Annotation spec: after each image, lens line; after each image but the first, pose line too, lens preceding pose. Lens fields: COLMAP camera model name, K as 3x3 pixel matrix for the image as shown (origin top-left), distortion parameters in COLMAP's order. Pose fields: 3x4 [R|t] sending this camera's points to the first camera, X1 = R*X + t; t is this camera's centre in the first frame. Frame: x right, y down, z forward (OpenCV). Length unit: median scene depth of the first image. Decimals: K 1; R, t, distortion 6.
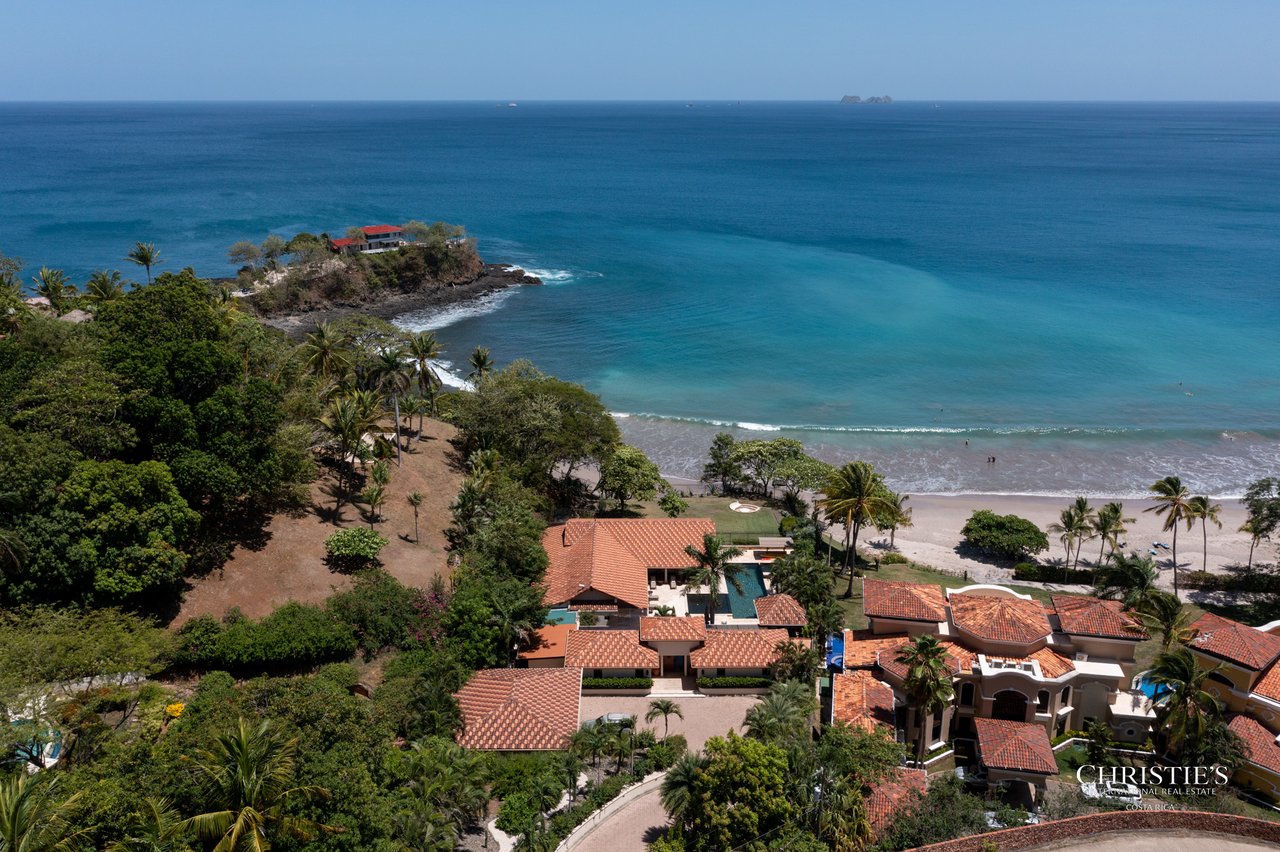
lens RADIAL K [[1036.4, 0, 635.6], [0, 1036.4, 428.0], [0, 0, 1]] dist [-0.005639, -0.003231]
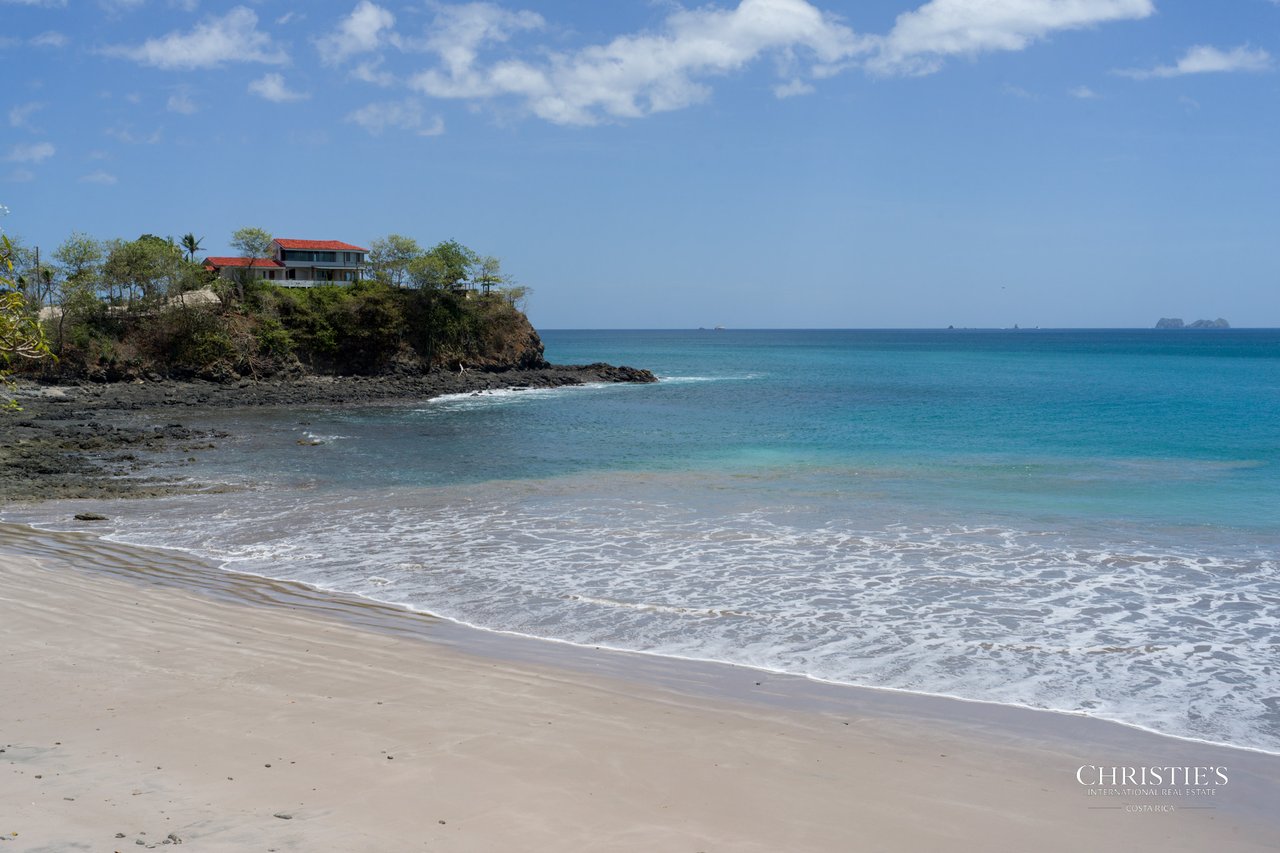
lens RADIAL K [[1345.7, 0, 629.5], [0, 1345.7, 423.3], [0, 0, 1]] dist [-0.010209, 0.000000]
pose [[0.983083, 0.022970, -0.181712, 0.037282], [-0.064597, 0.971837, -0.226629, 0.069963], [0.171389, 0.234534, 0.956880, 1.529055]]
